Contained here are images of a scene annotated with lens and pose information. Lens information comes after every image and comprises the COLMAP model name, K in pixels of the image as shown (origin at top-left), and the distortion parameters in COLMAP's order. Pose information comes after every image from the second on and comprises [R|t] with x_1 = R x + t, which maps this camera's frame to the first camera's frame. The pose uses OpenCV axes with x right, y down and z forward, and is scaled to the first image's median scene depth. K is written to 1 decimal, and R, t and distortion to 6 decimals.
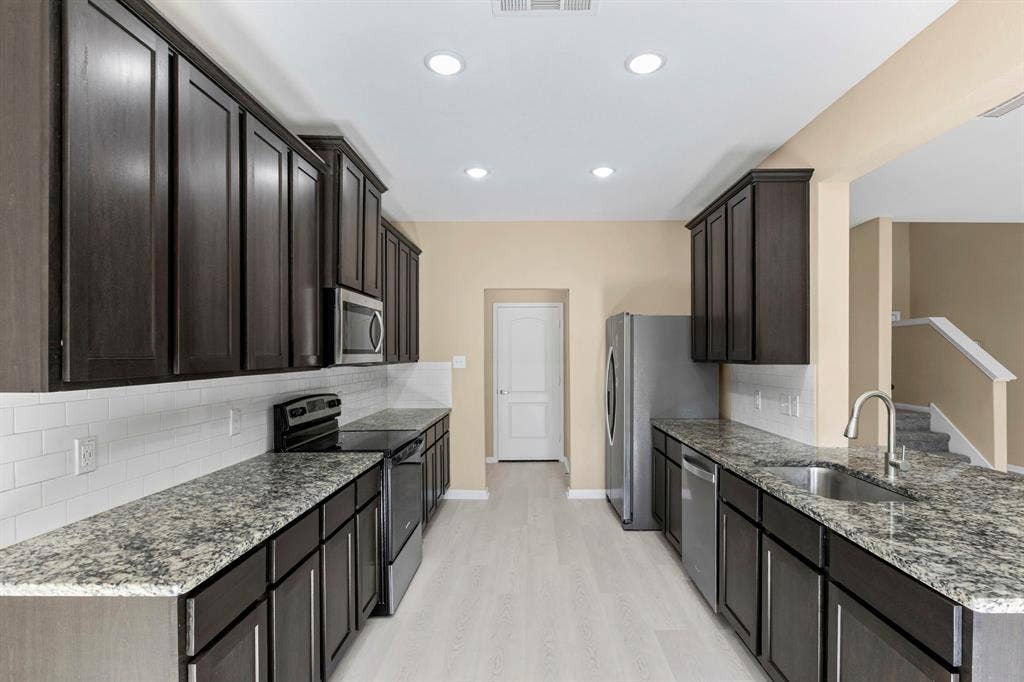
lens RADIAL K [[502.4, 0, 515.2], [0, 502.4, 342.4], [0, 0, 1]] dist [-0.003055, 0.000146]
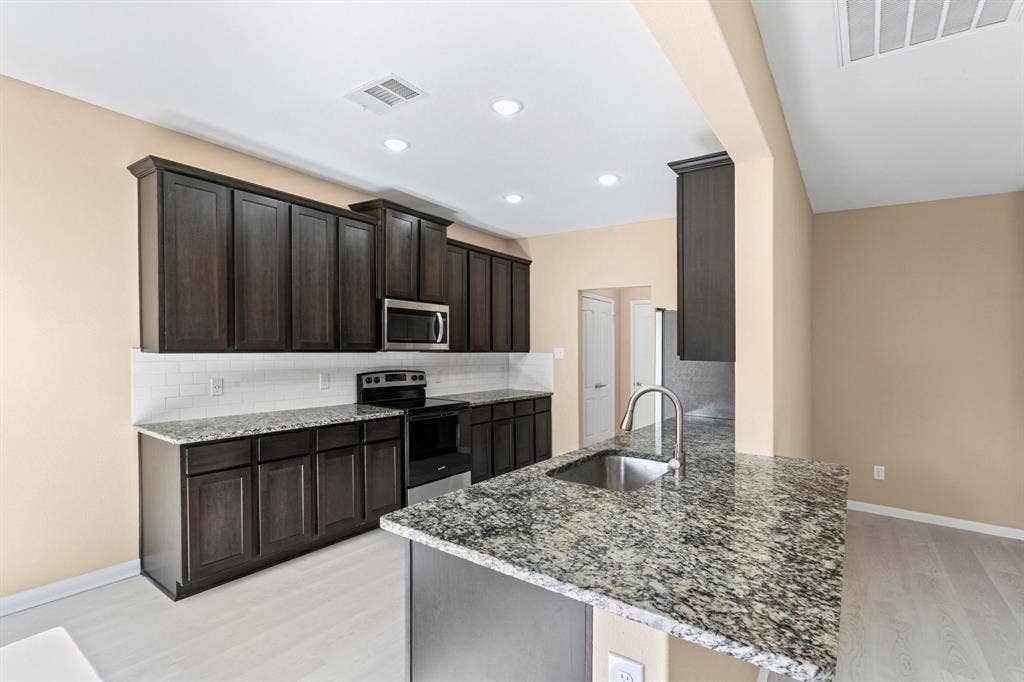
lens RADIAL K [[476.8, 0, 512.0], [0, 476.8, 336.8], [0, 0, 1]] dist [-0.000239, -0.000052]
pose [[0.814709, 0.007673, -0.579820, 0.791750], [-0.009232, 0.999957, 0.000260, 0.002436], [0.579797, 0.005141, 0.814745, 0.053154]]
